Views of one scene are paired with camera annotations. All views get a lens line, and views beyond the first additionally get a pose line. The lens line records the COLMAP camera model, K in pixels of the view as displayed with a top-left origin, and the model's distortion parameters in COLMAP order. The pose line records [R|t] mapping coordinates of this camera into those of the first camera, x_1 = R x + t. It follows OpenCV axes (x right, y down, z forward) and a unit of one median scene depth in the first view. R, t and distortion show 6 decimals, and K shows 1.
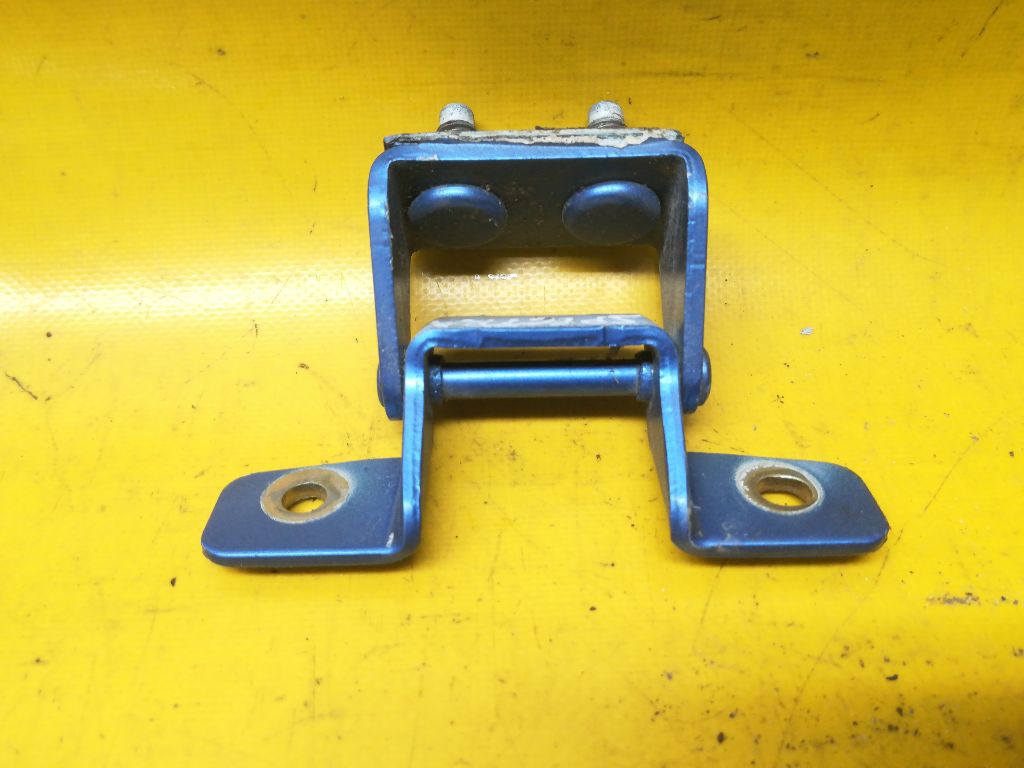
lens RADIAL K [[814.2, 0, 517.4], [0, 814.2, 372.4], [0, 0, 1]] dist [0.040932, -0.084555]
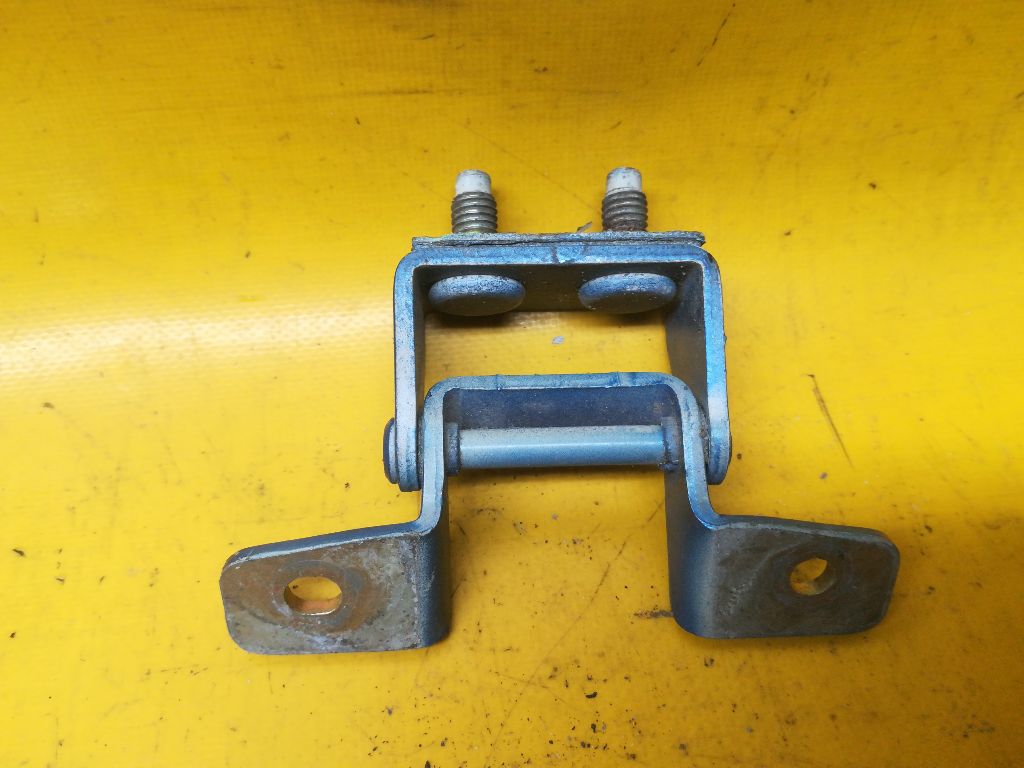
lens RADIAL K [[834.4, 0, 509.2], [0, 834.4, 359.7], [0, 0, 1]] dist [0.053160, -0.121033]
pose [[0.996256, -0.056304, 0.065607, 0.236658], [0.043784, 0.982933, 0.178676, -0.226574], [-0.074548, -0.175135, 0.981718, -0.025783]]
